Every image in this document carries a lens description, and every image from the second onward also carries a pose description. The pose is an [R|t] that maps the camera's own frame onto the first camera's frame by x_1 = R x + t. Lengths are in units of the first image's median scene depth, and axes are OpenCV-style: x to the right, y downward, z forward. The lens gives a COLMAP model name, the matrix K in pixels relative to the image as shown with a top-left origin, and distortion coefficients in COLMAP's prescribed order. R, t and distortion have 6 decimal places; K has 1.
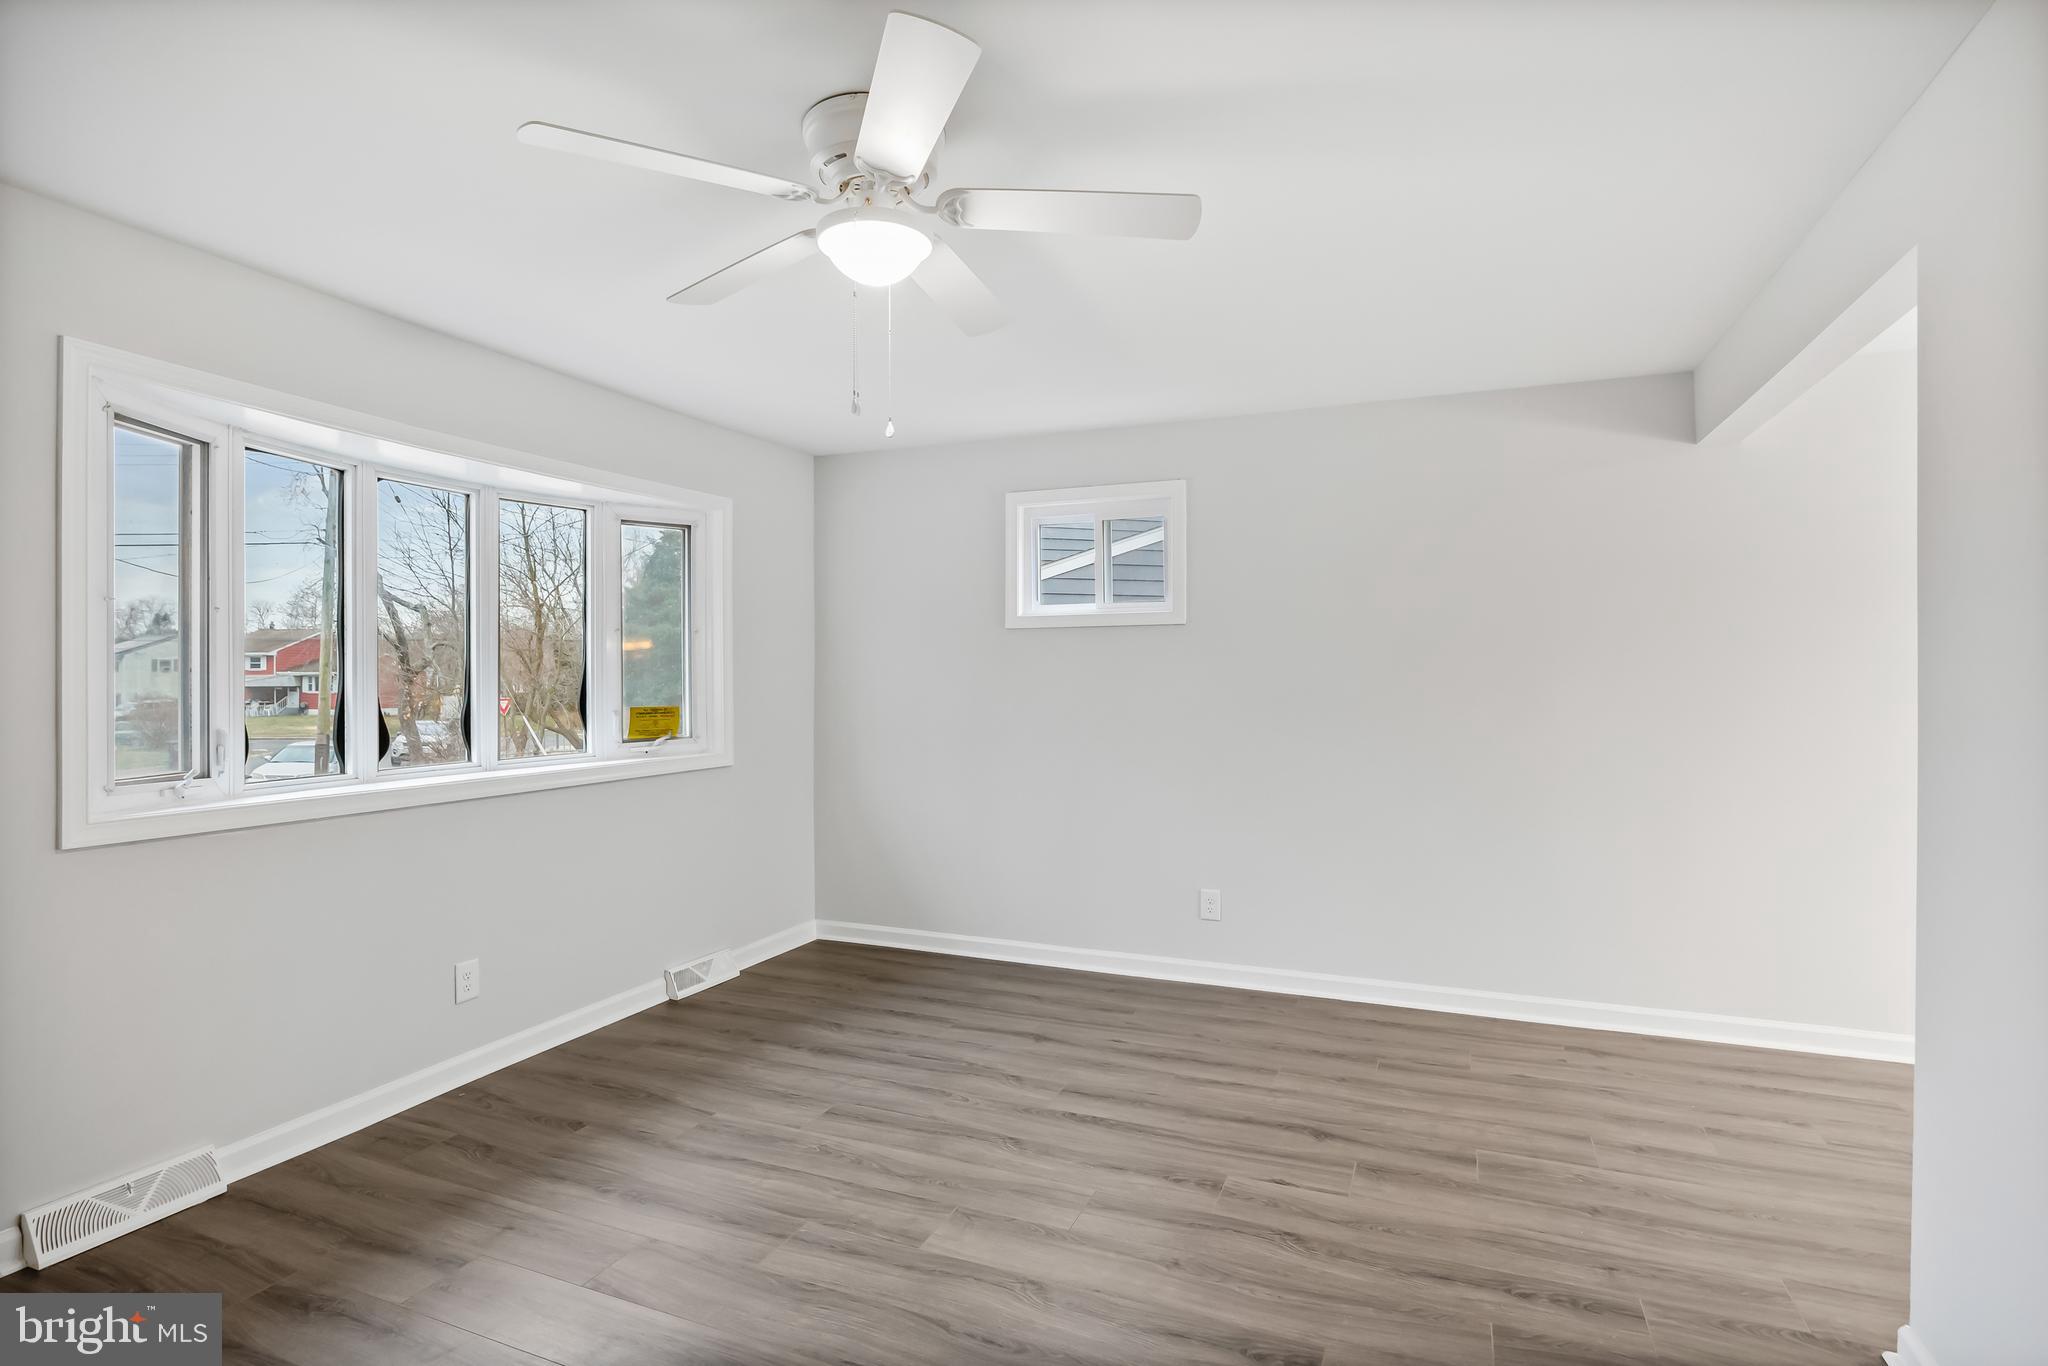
lens RADIAL K [[1018.0, 0, 1007.8], [0, 1018.0, 669.5], [0, 0, 1]] dist [-0.016084, 0.002192]
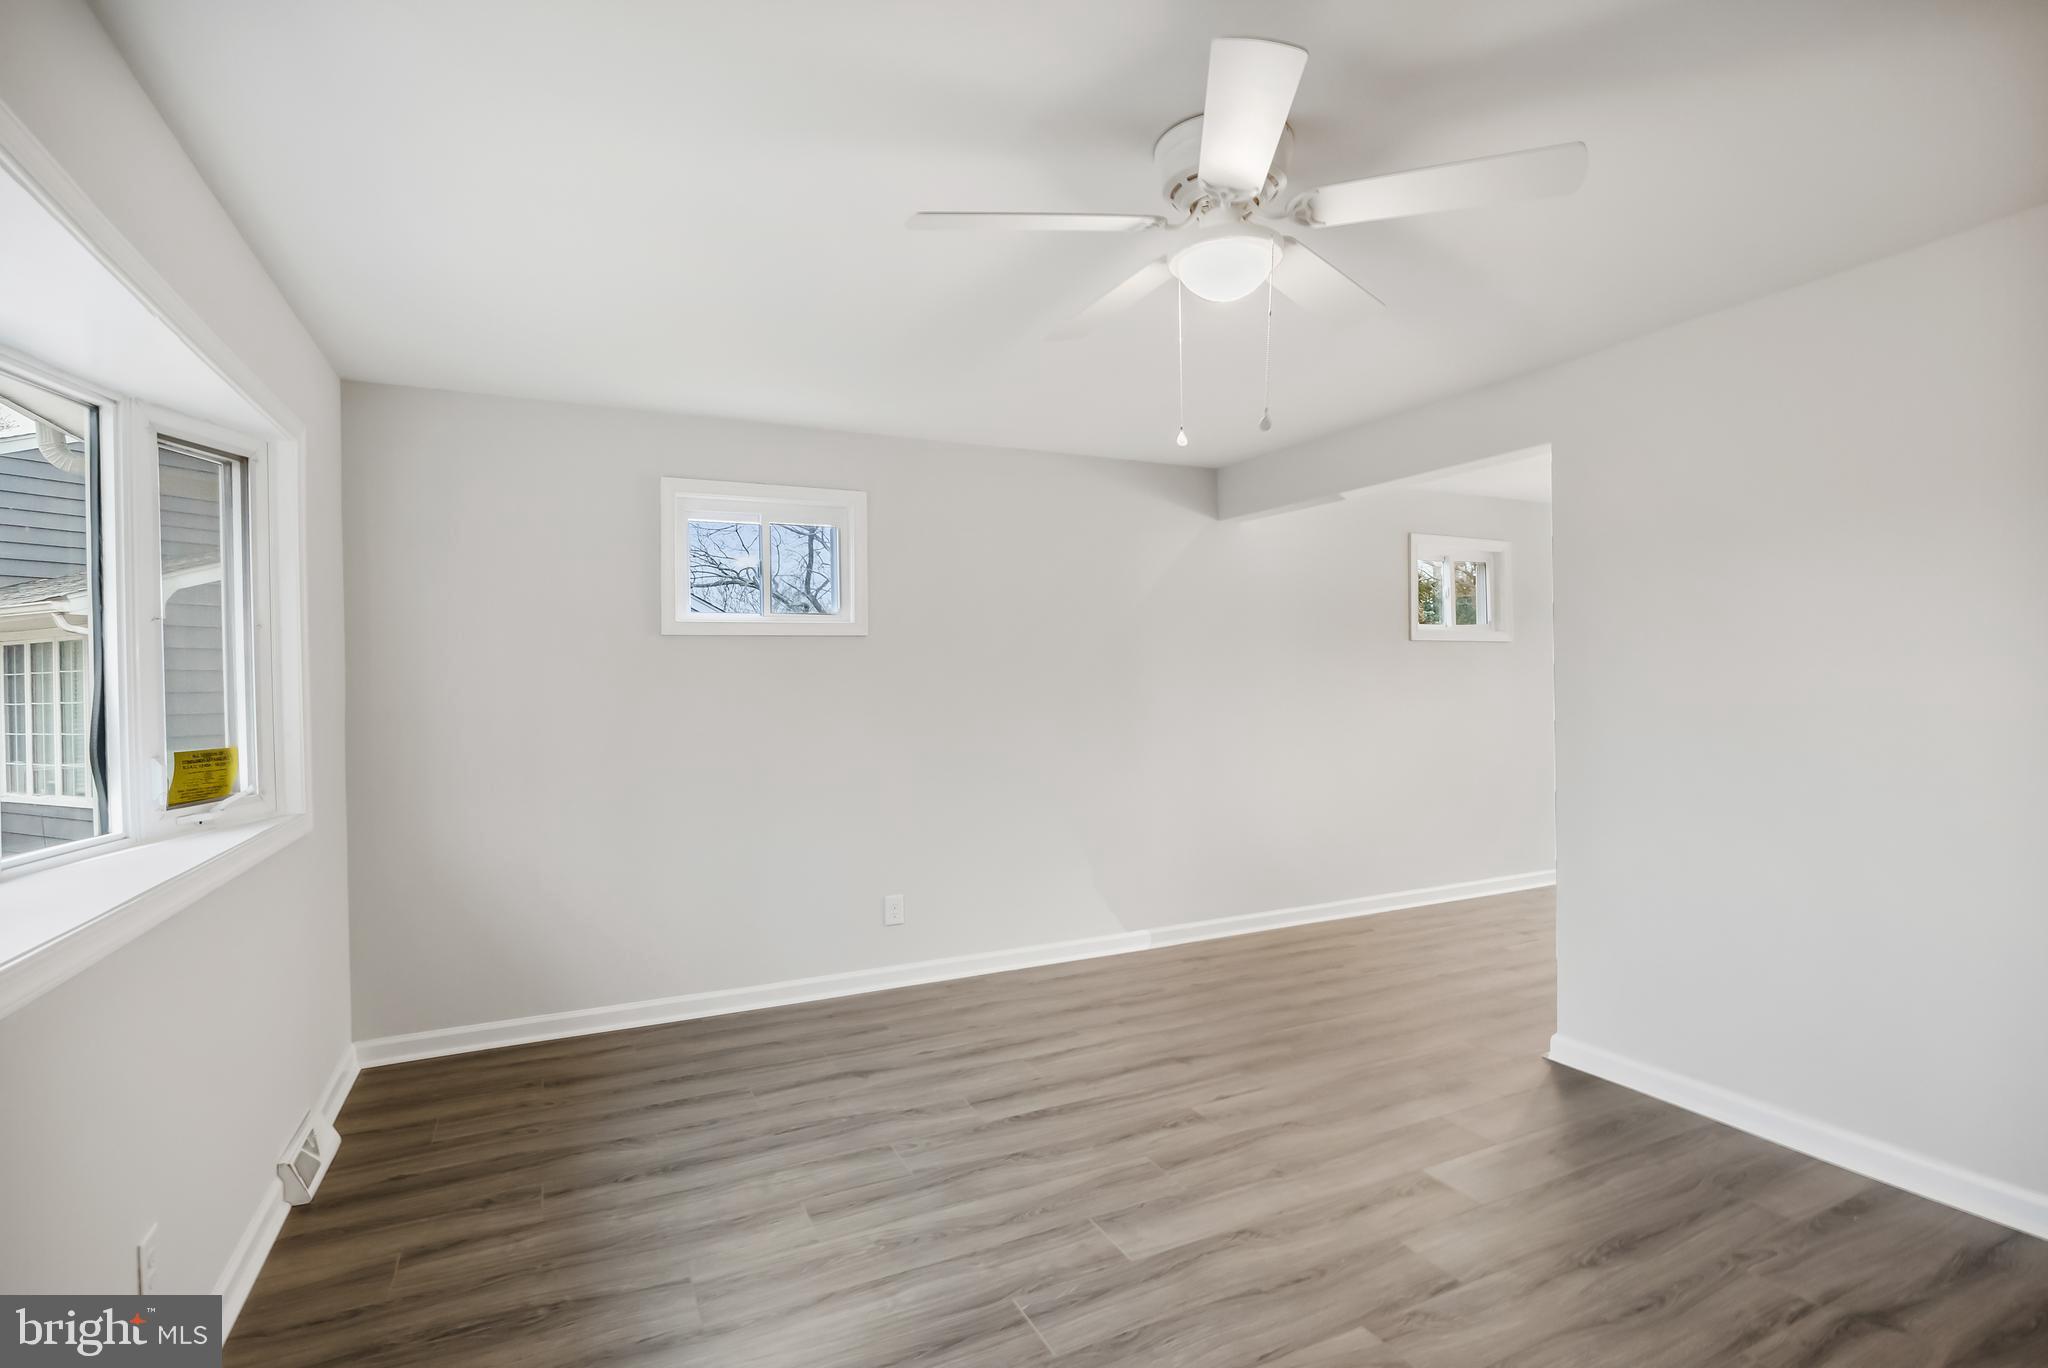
lens RADIAL K [[1018.0, 0, 1003.2], [0, 1018.0, 694.5], [0, 0, 1]] dist [-0.016084, 0.002192]
pose [[0.652330, -0.017734, 0.757728, -0.632197], [0.009837, 0.999840, 0.014931, -0.000906], [-0.757871, -0.002286, 0.652400, 0.309016]]
